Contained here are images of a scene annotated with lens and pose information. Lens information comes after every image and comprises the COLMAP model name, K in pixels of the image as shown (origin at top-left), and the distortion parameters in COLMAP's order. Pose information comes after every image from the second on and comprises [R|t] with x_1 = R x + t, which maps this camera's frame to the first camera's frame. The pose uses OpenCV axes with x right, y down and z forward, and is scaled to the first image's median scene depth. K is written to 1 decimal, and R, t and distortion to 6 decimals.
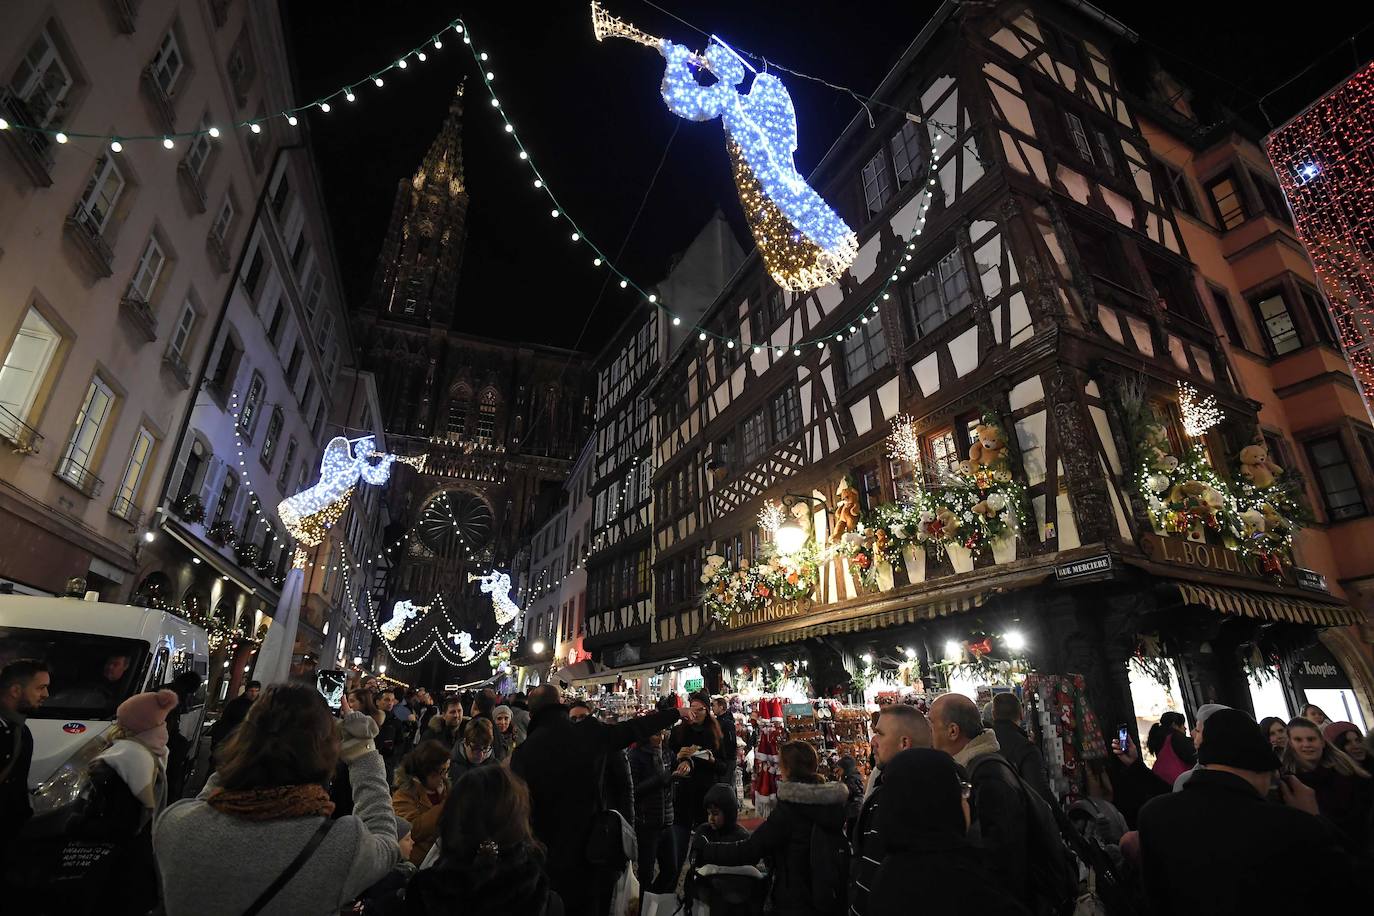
lens RADIAL K [[615.3, 0, 687.0], [0, 615.3, 458.0], [0, 0, 1]] dist [-0.001804, -0.020008]
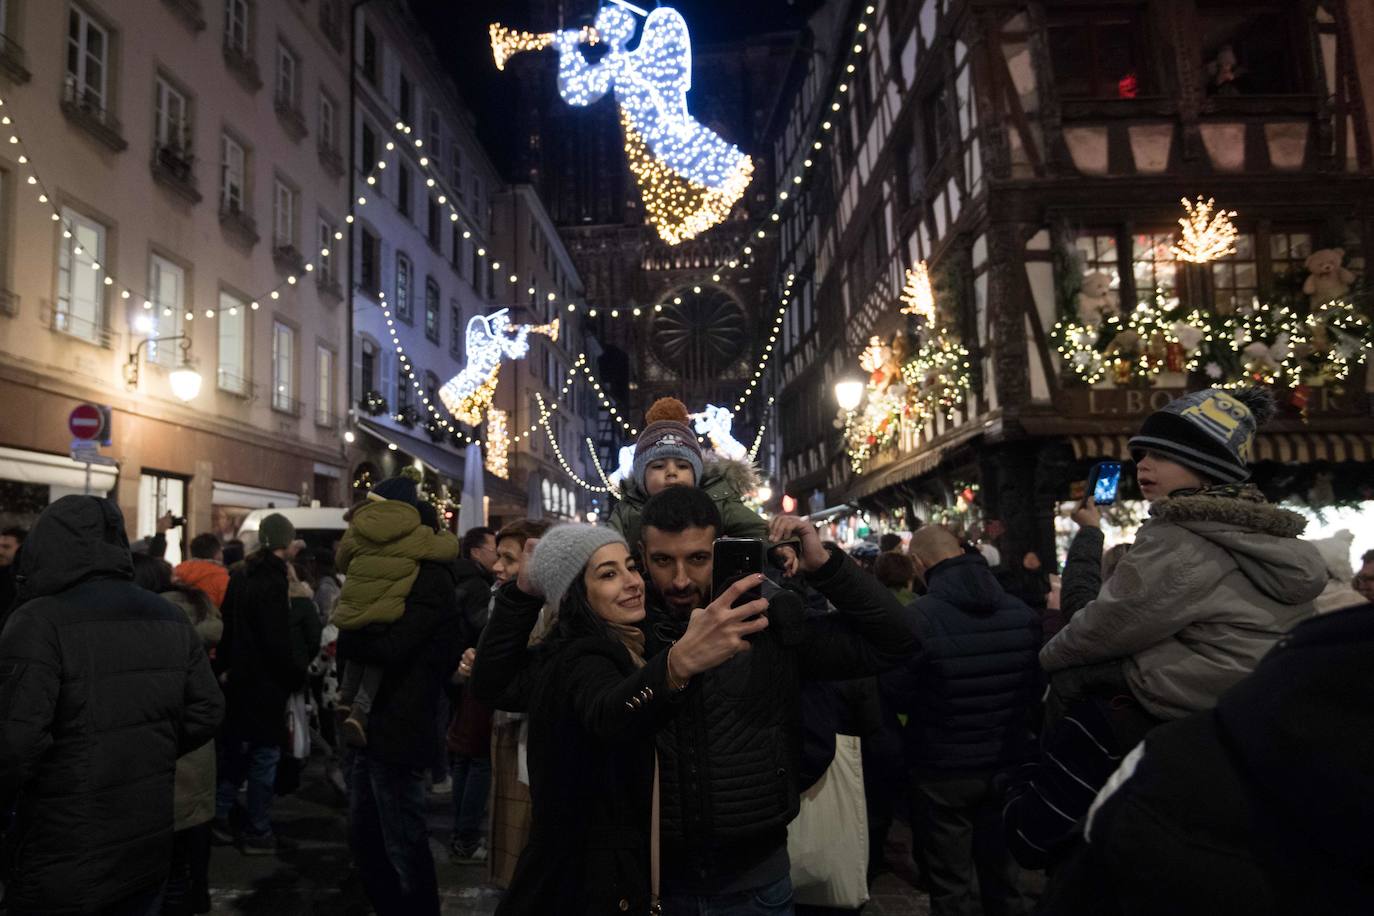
lens RADIAL K [[990.2, 0, 687.0], [0, 990.2, 458.0], [0, 0, 1]] dist [0.044551, 0.001716]
pose [[0.904626, -0.067105, -0.420889, 0.548242], [0.181369, 0.954262, 0.237676, -0.179595], [0.385690, -0.291344, 0.875421, -0.479776]]
